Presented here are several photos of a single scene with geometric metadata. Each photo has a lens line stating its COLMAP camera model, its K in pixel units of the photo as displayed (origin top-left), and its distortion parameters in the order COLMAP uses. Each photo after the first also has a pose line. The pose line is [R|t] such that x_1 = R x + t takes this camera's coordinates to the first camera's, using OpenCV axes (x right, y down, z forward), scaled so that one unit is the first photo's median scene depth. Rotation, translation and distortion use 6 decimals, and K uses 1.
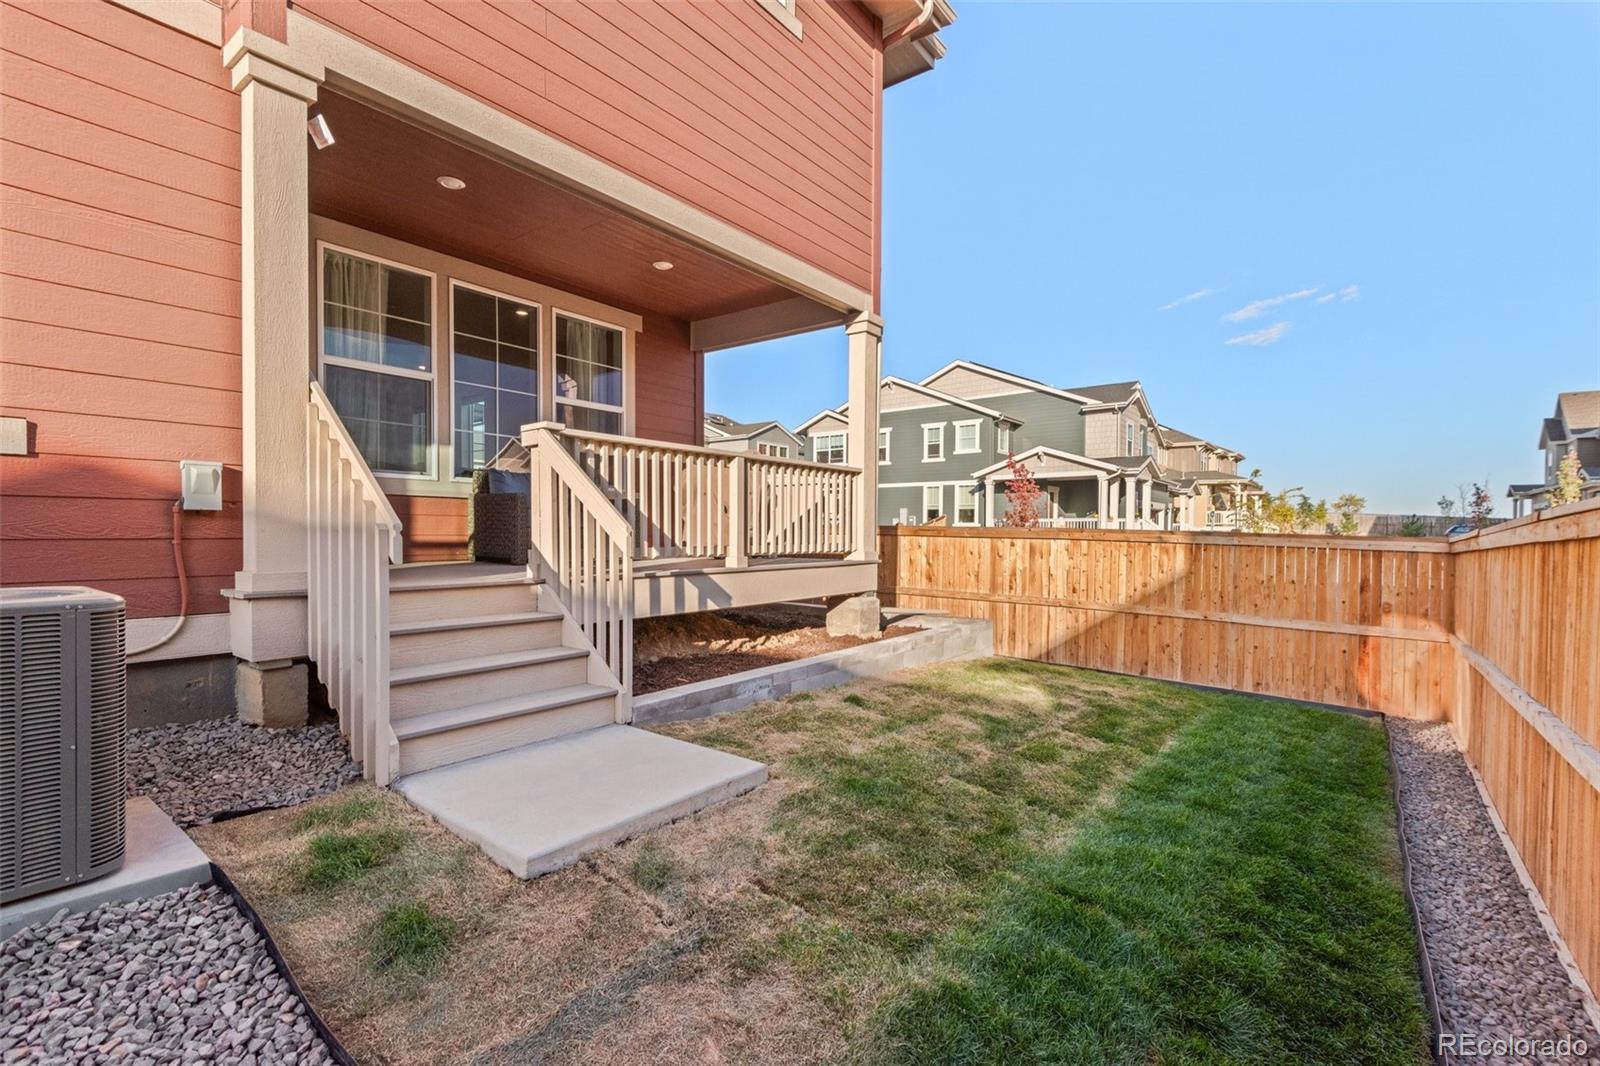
lens RADIAL K [[707.9, 0, 800.0], [0, 707.9, 533.0], [0, 0, 1]] dist [0.048626, -0.019199]
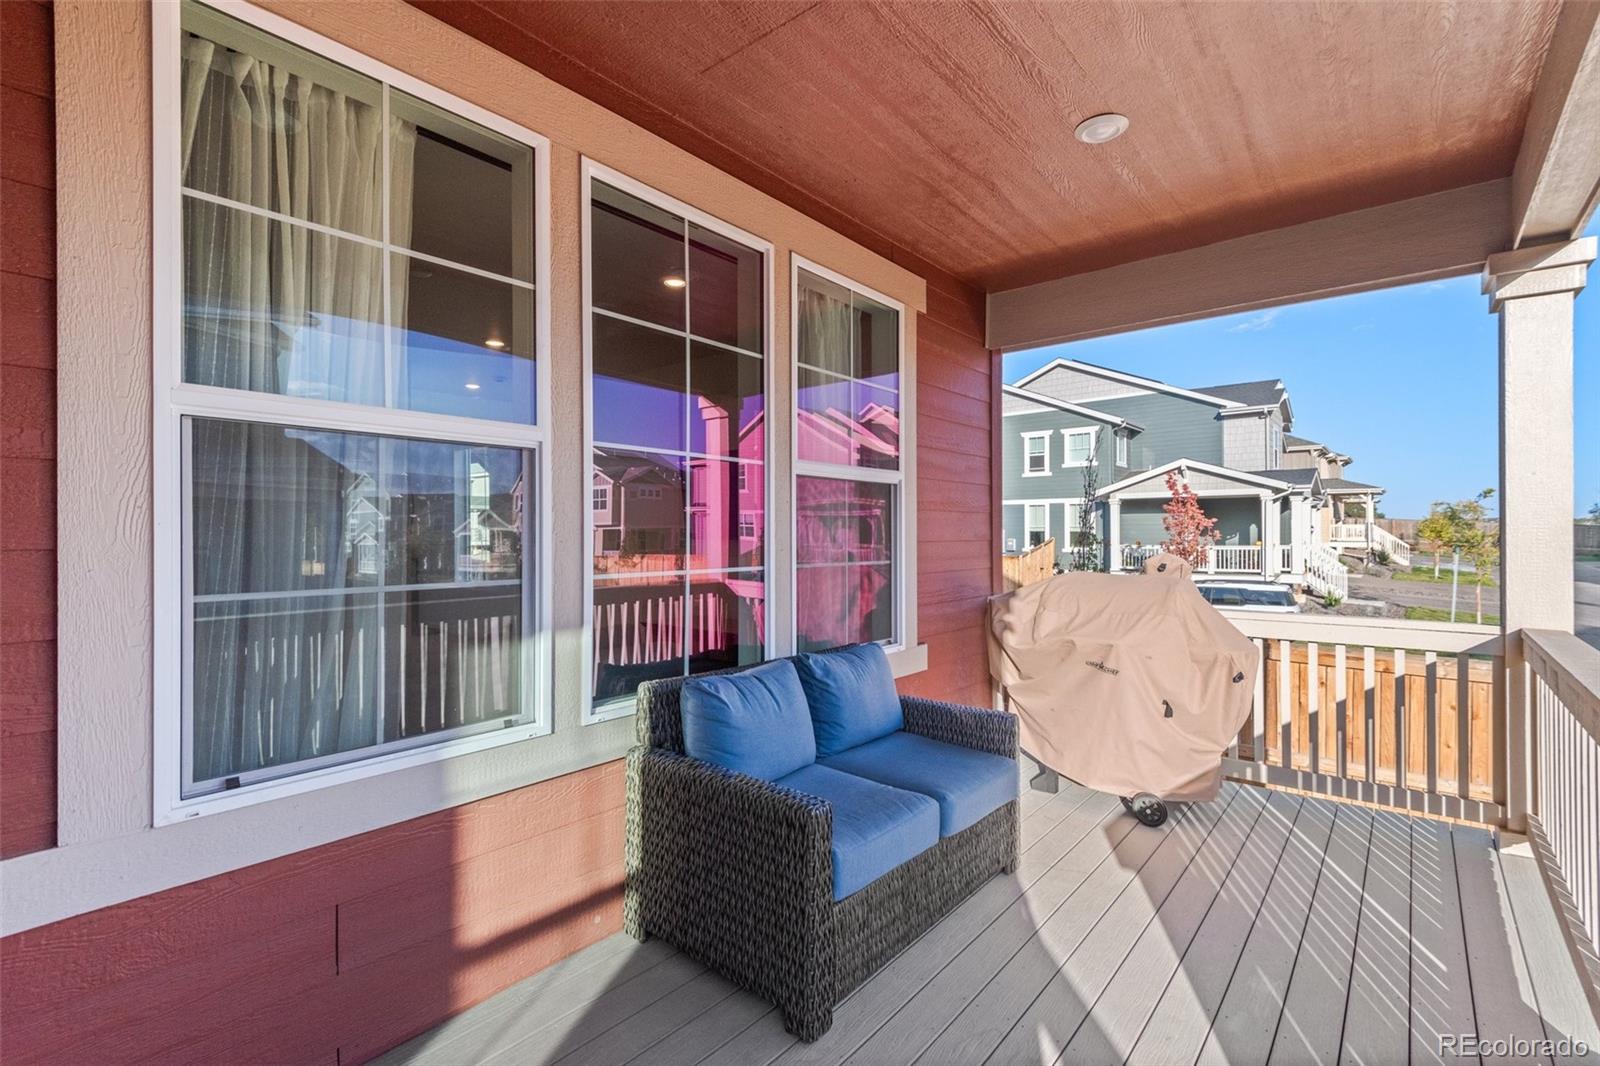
lens RADIAL K [[721.5, 0, 807.4], [0, 721.5, 527.0], [0, 0, 1]] dist [0.037991, -0.021705]
pose [[0.999514, -0.011014, -0.029150, -0.076567], [0.010612, 0.999847, -0.013925, -0.034589], [0.029299, 0.013609, 0.999478, 0.134413]]
